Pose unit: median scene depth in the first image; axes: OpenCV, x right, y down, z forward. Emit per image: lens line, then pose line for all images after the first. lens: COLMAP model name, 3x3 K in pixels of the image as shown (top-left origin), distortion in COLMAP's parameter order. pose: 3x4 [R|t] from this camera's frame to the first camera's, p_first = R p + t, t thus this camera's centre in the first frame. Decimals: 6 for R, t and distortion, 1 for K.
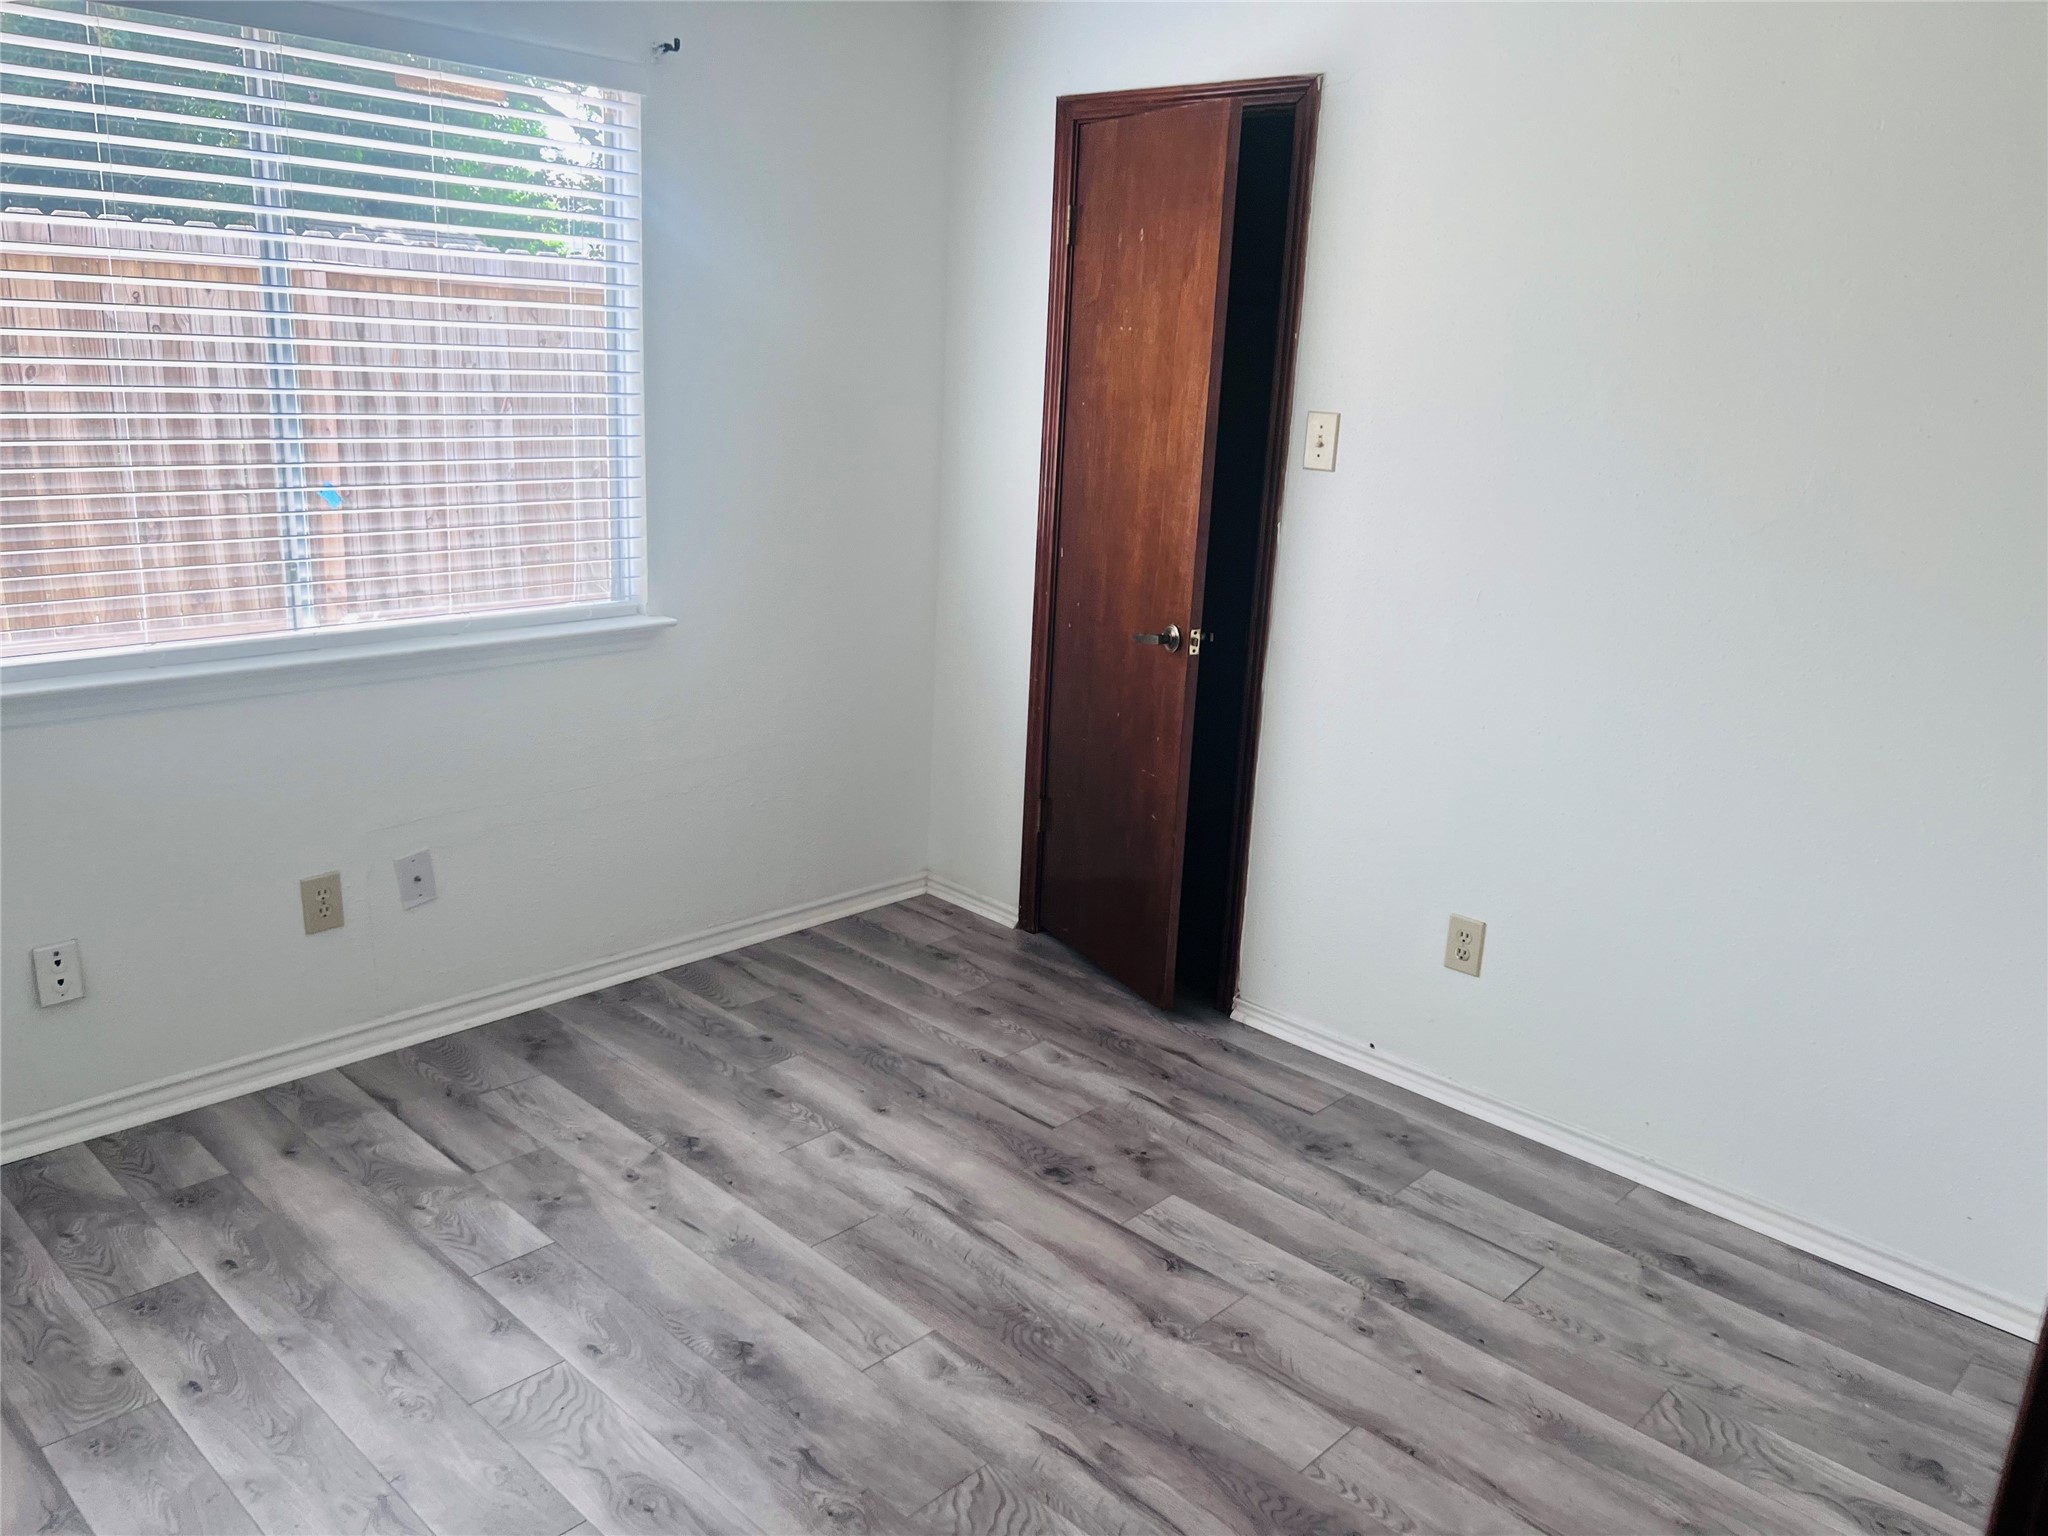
lens RADIAL K [[1539.3, 0, 1024.1], [0, 1539.3, 765.1], [0, 0, 1]] dist [0.052770, -0.058930]
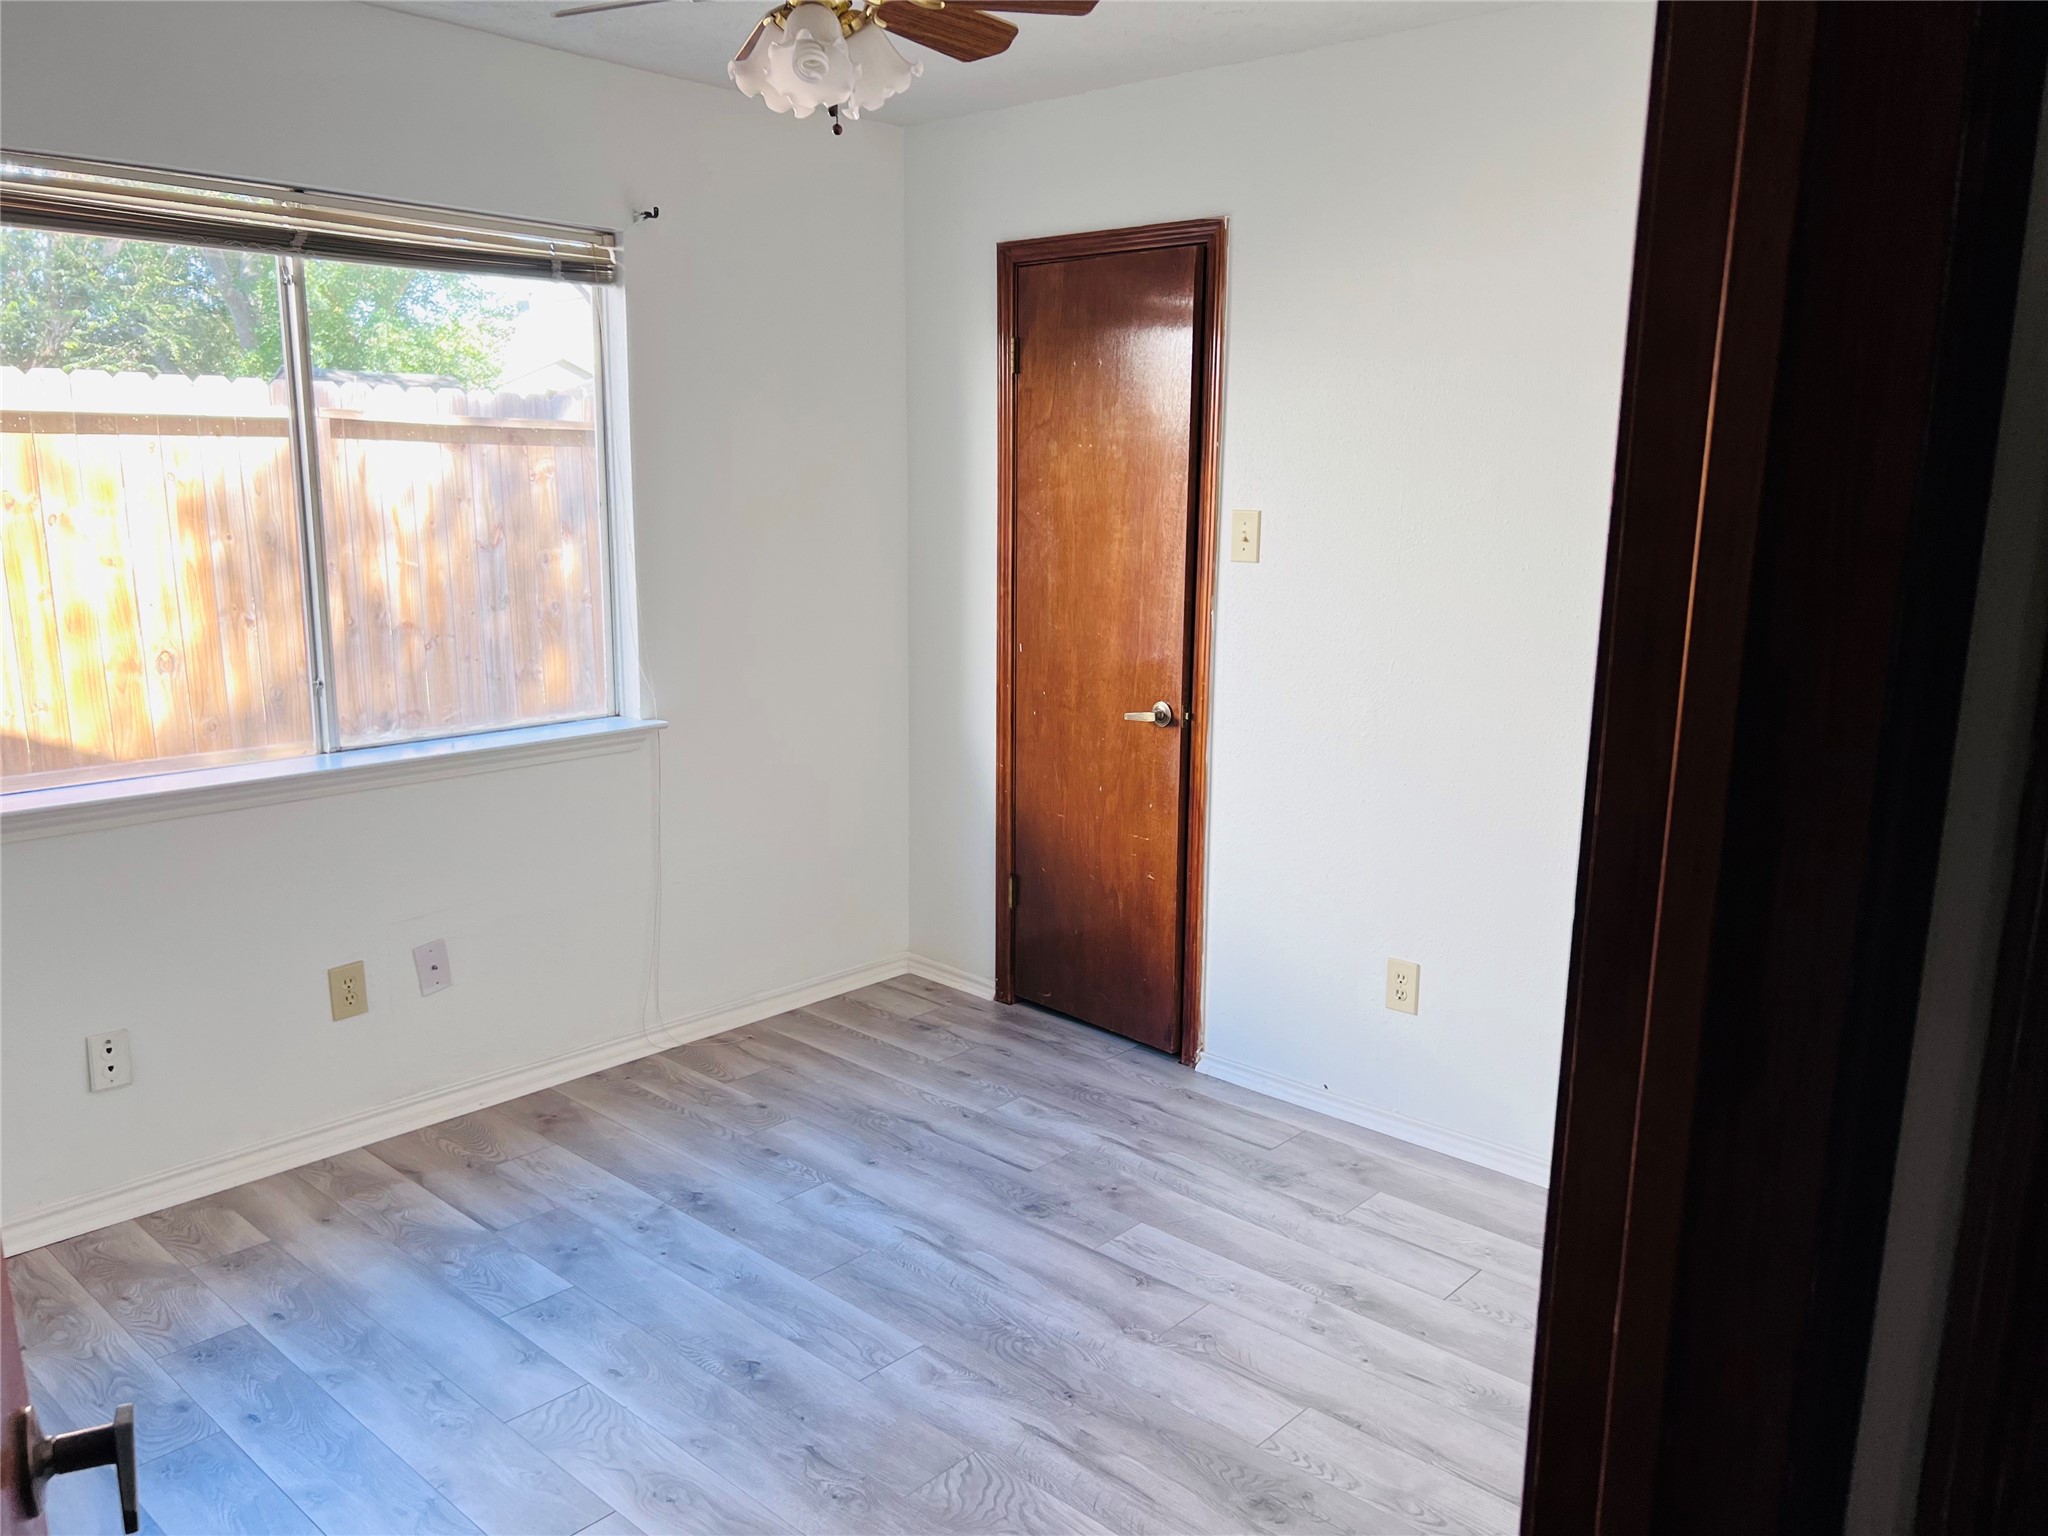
lens RADIAL K [[1539.3, 0, 1023.4], [0, 1539.3, 773.3], [0, 0, 1]] dist [0.052770, -0.058930]
pose [[0.999044, -0.041936, 0.012317, 0.013939], [0.042693, 0.996668, -0.069496, 0.037041], [-0.009361, 0.069955, 0.997506, -0.112127]]
